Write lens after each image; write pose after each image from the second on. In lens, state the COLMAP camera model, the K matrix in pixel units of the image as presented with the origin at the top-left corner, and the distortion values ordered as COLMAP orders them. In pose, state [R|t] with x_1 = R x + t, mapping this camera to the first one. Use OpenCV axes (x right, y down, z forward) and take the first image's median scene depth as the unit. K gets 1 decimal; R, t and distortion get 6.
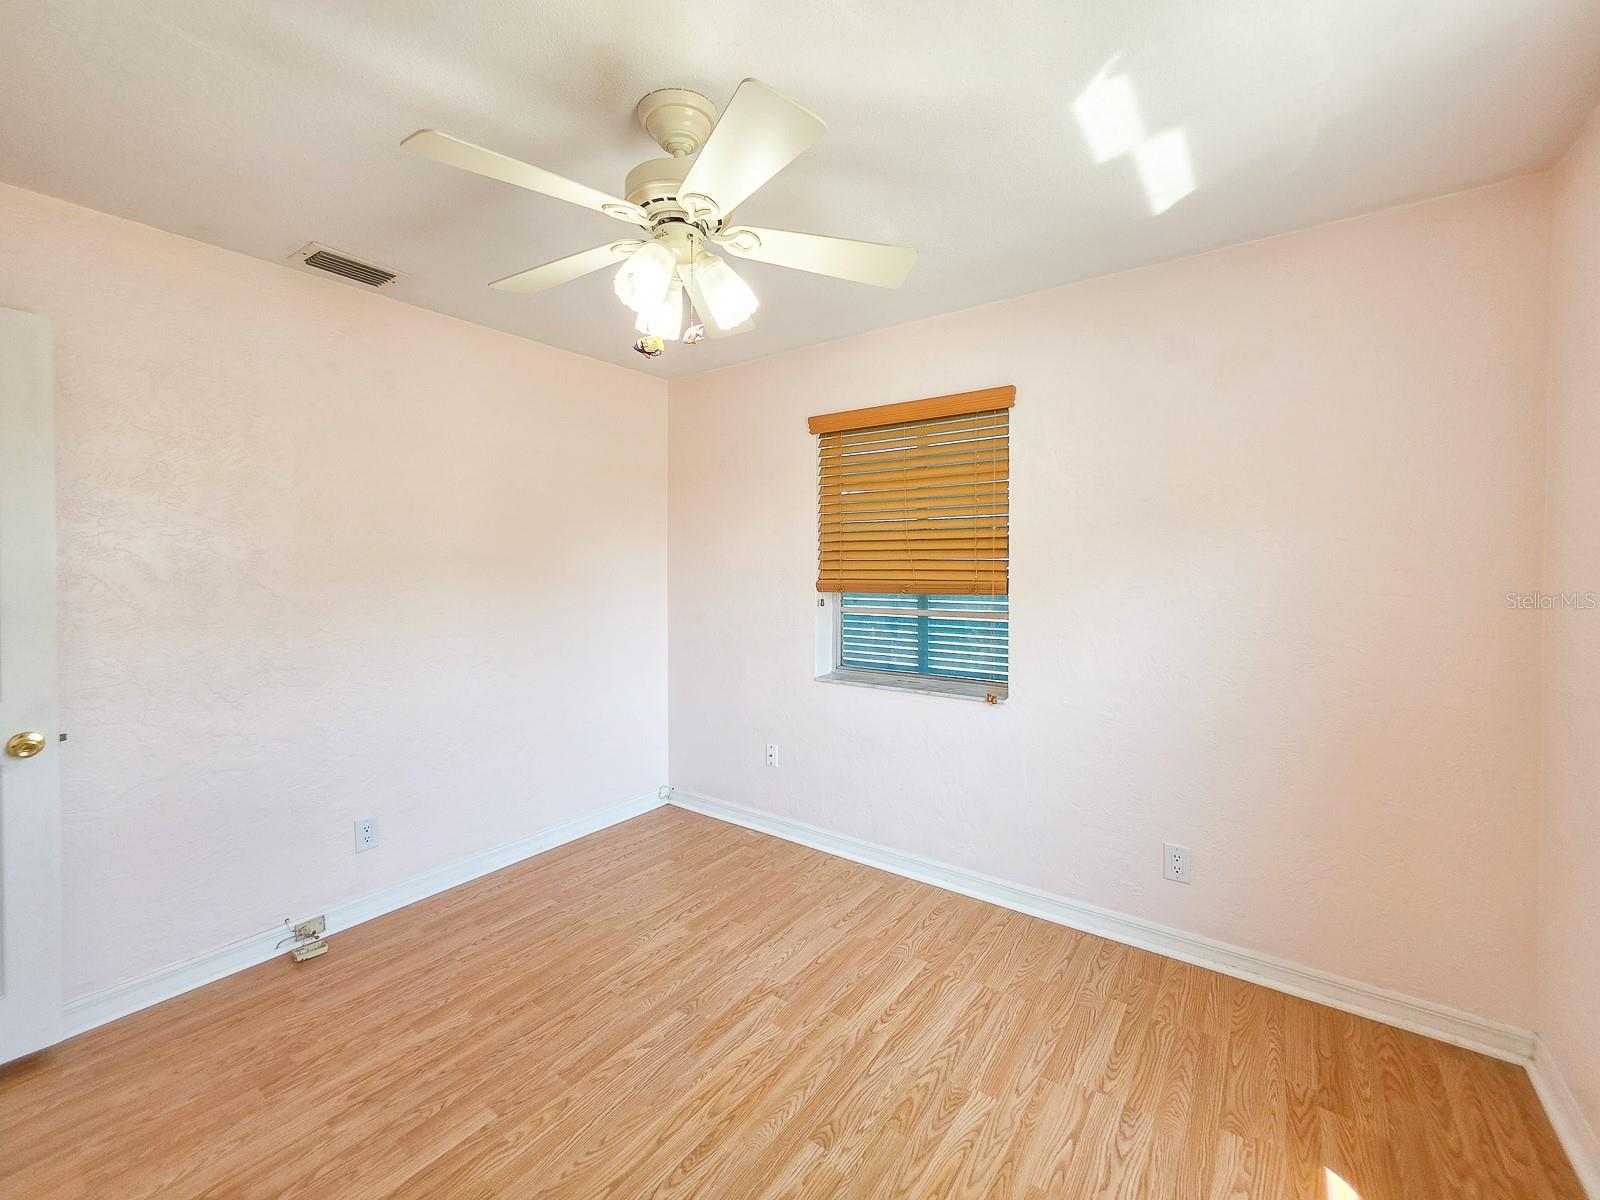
lens RADIAL K [[672.3, 0, 794.2], [0, 672.3, 591.6], [0, 0, 1]] dist [0.000366, -0.000004]
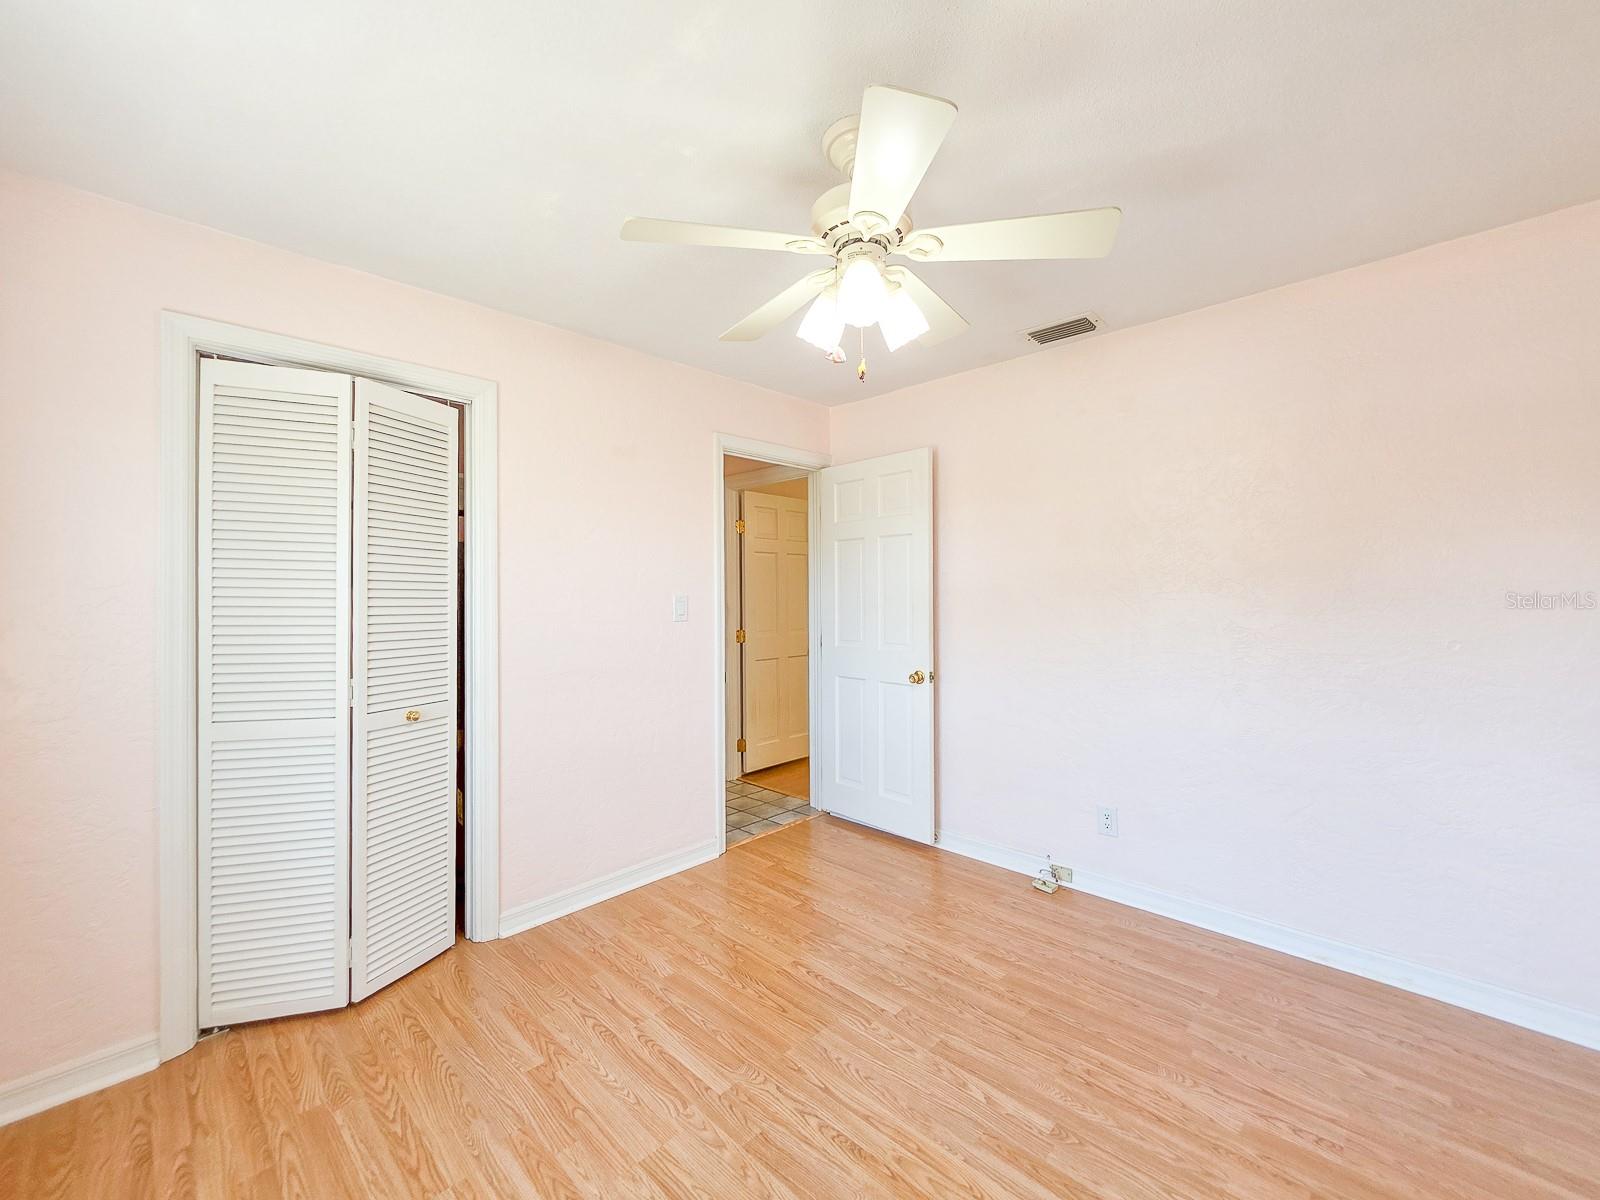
lens RADIAL K [[661.5, 0, 799.6], [0, 661.5, 603.7], [0, 0, 1]] dist [0.001109, 0.000142]
pose [[-0.143225, 0.016863, -0.989547, 0.679807], [-0.035011, 0.999143, 0.022094, -0.012865], [0.989071, 0.037810, -0.142511, 0.819044]]
